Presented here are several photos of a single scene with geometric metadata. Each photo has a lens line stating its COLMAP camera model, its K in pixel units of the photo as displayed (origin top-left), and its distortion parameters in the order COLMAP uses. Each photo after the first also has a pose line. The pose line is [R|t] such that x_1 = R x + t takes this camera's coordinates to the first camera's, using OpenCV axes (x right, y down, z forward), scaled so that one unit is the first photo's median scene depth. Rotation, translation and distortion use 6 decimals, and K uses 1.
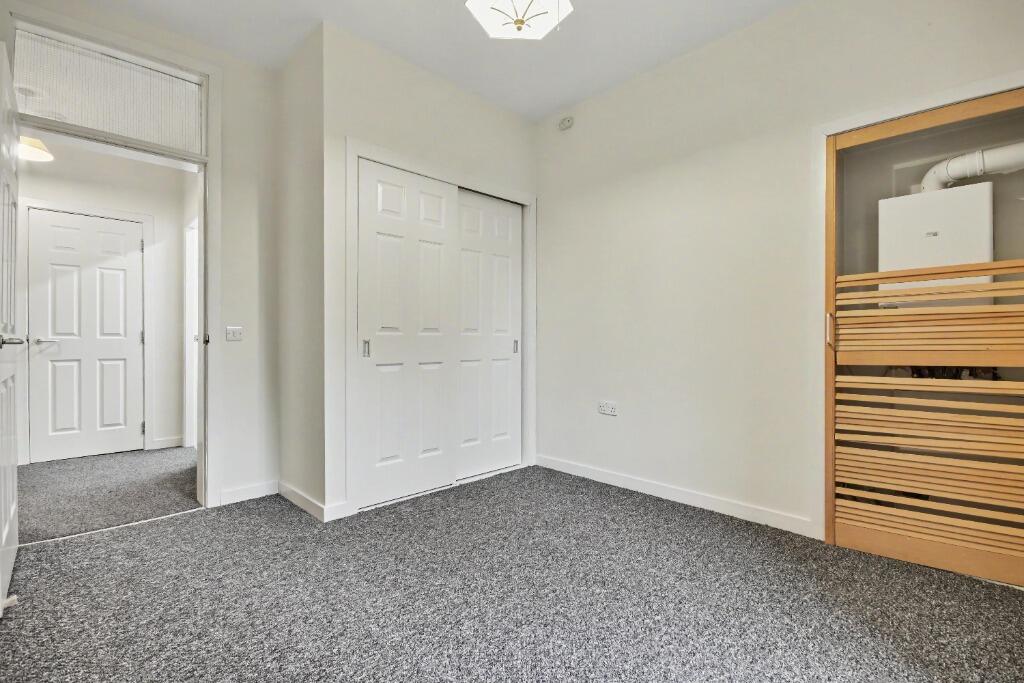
lens RADIAL K [[455.9, 0, 506.8], [0, 455.9, 342.7], [0, 0, 1]] dist [0.029368, -0.021001]
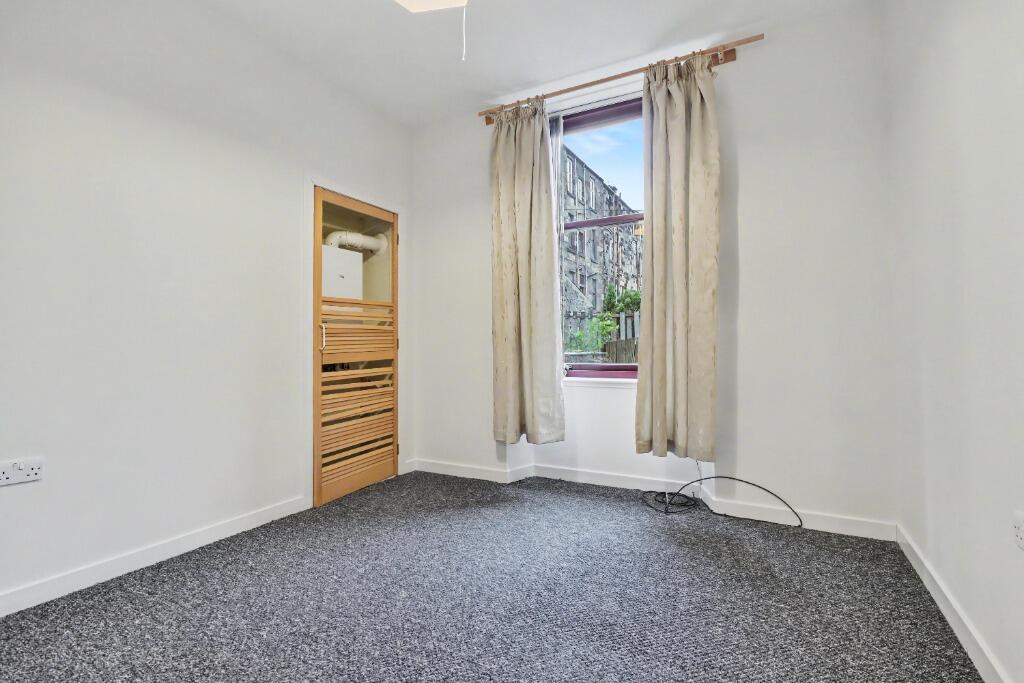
lens RADIAL K [[455.9, 0, 506.8], [0, 455.9, 342.7], [0, 0, 1]] dist [0.029368, -0.021001]
pose [[-0.268712, 0.009149, 0.963177, -0.673431], [0.015834, 0.999862, -0.005080, 0.001108], [-0.963090, 0.013886, -0.268820, 0.850165]]
